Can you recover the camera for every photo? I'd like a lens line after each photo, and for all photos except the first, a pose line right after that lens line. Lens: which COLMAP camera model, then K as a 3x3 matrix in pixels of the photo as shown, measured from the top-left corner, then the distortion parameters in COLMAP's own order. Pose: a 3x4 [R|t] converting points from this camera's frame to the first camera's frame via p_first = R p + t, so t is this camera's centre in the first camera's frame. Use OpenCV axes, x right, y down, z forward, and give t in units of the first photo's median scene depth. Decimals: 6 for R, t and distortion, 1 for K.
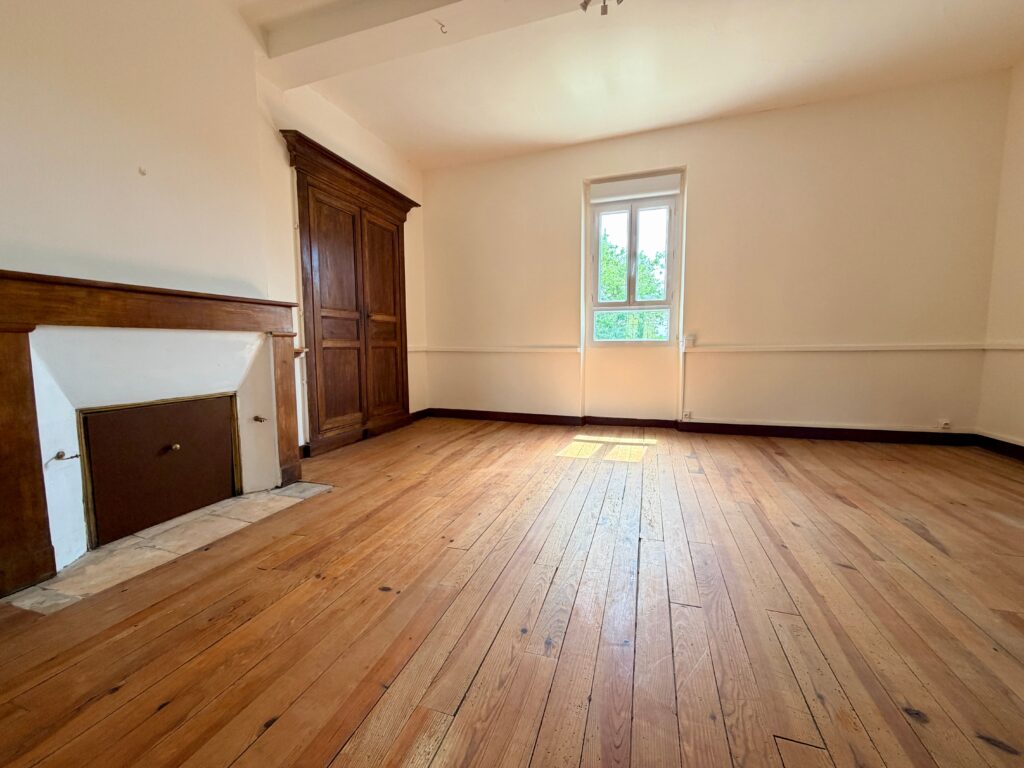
lens RADIAL K [[412.6, 0, 509.3], [0, 412.6, 382.8], [0, 0, 1]] dist [-0.000785, 0.000221]
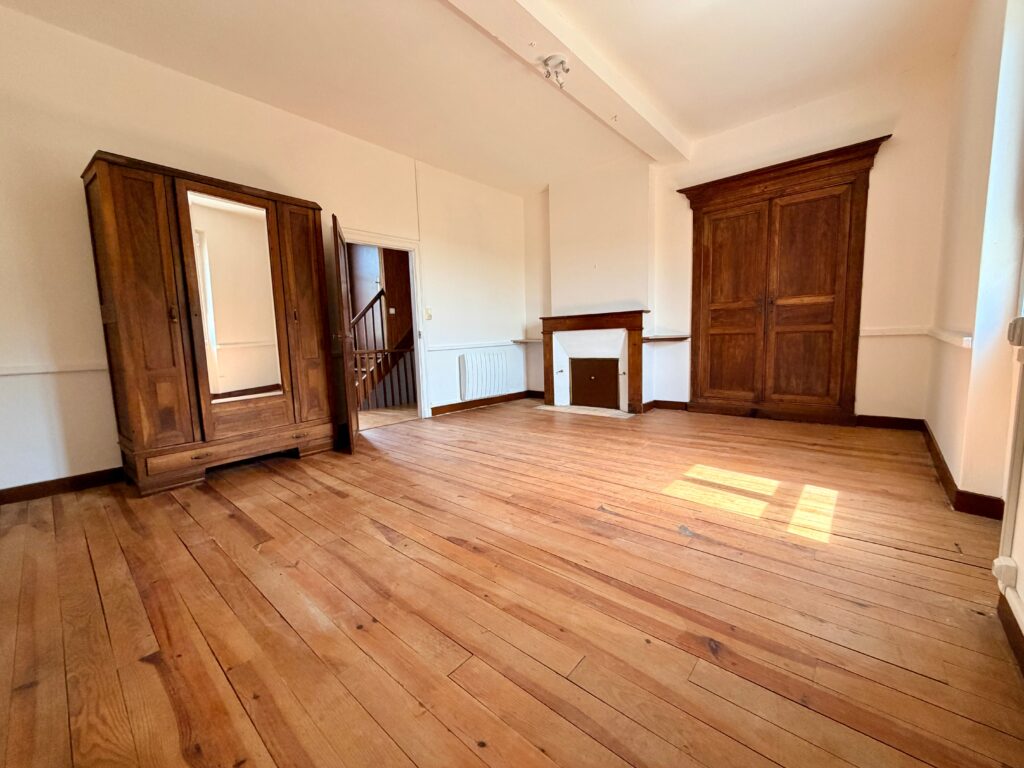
lens RADIAL K [[412.6, 0, 510.8], [0, 412.6, 382.4], [0, 0, 1]] dist [-0.000785, 0.000221]
pose [[-0.386807, 0.127234, -0.913341, 0.949677], [-0.041591, 0.987021, 0.155112, -0.104455], [0.921222, 0.097985, -0.376495, 0.868852]]
